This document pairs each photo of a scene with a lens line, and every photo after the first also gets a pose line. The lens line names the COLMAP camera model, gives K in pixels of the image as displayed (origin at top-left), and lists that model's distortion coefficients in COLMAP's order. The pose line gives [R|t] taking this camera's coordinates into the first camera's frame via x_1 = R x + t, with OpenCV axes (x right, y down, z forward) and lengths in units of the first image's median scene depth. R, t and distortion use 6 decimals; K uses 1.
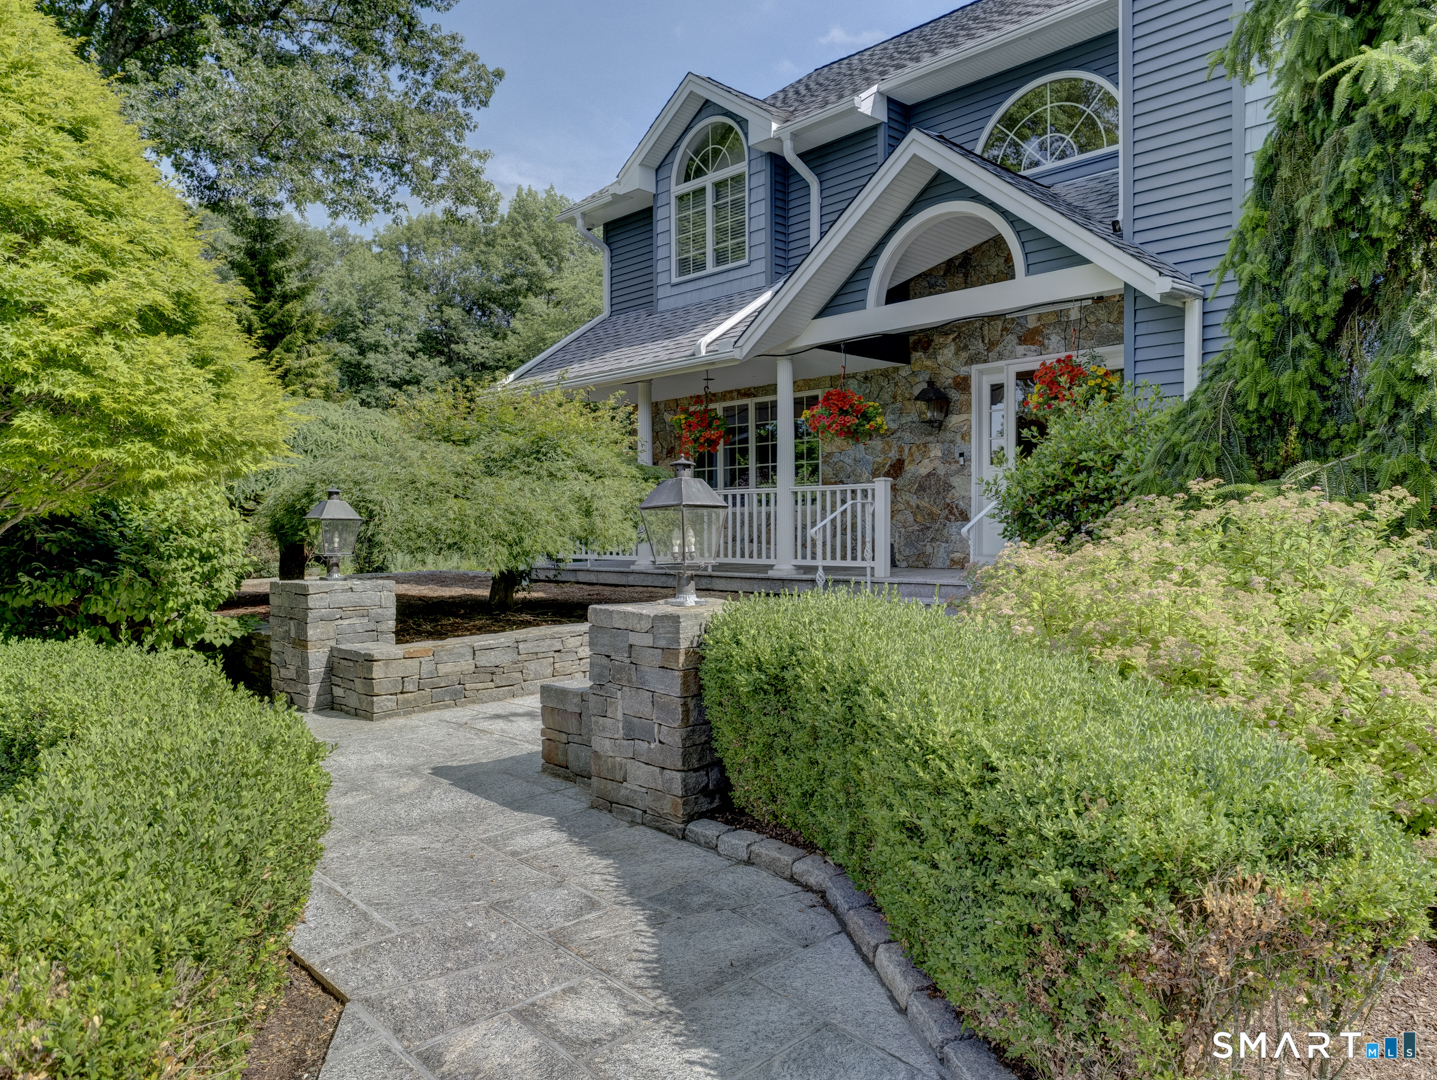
lens RADIAL K [[946.4, 0, 718.9], [0, 946.4, 538.1], [0, 0, 1]] dist [0.002883, 0.002113]
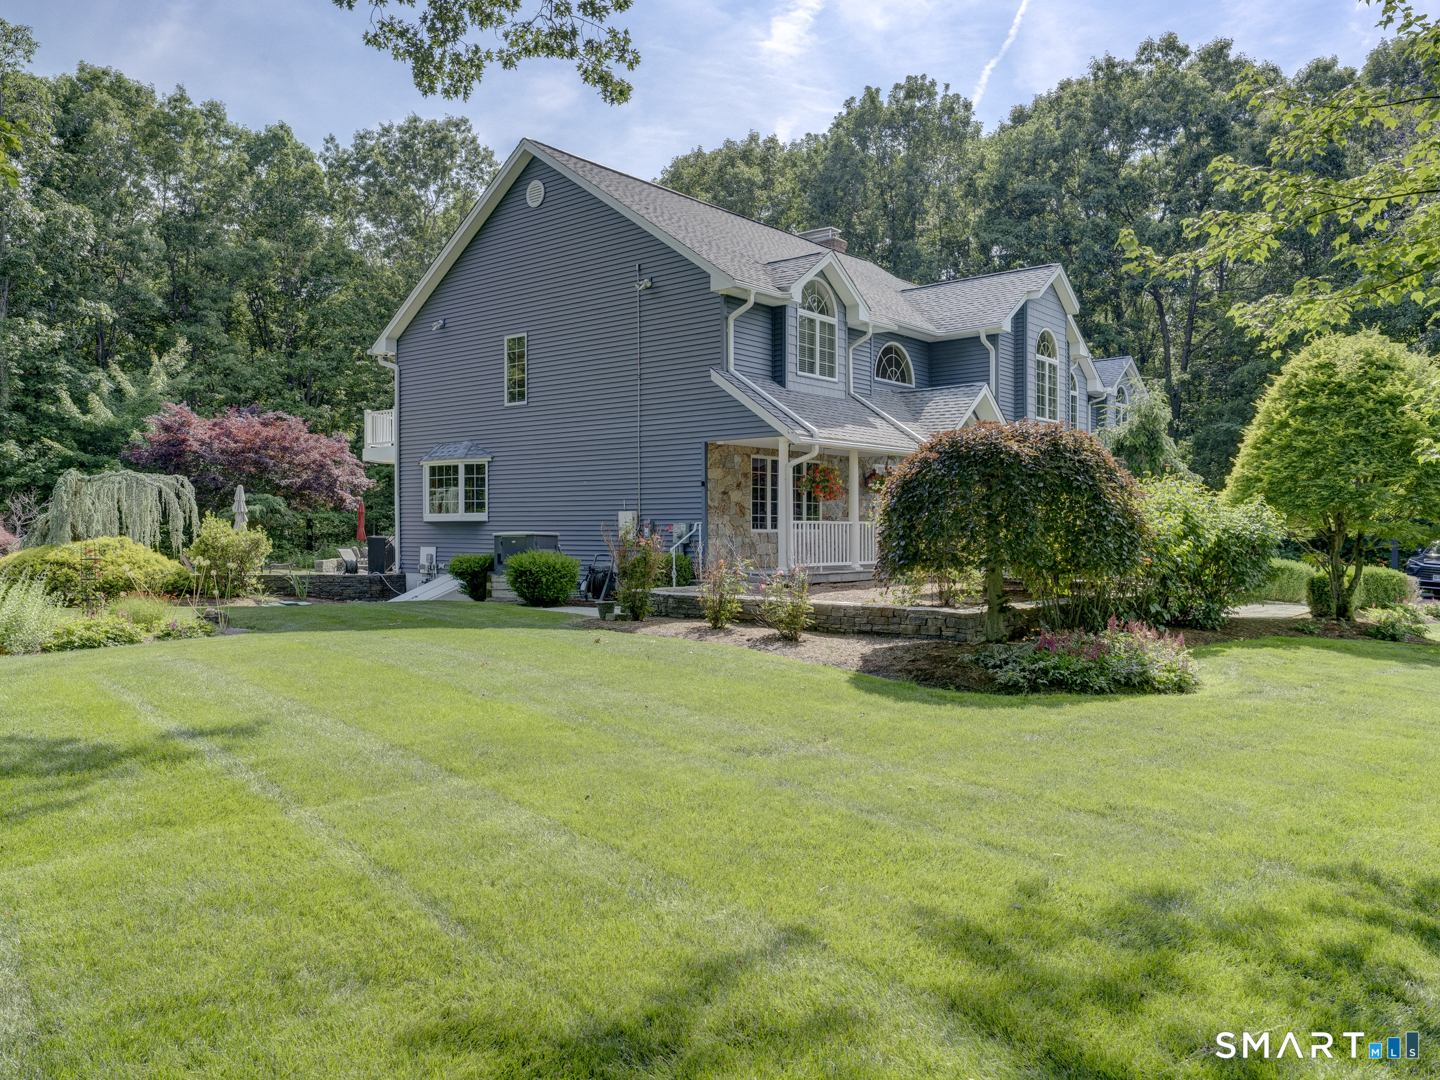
lens RADIAL K [[1018.6, 0, 719.7], [0, 1018.6, 539.0], [0, 0, 1]] dist [0.007366, 0.001141]
pose [[-0.070496, 0.001645, 0.997511, -2.067566], [0.030944, 0.999521, 0.000538, -0.031247], [-0.997032, 0.030905, -0.070513, 1.613602]]
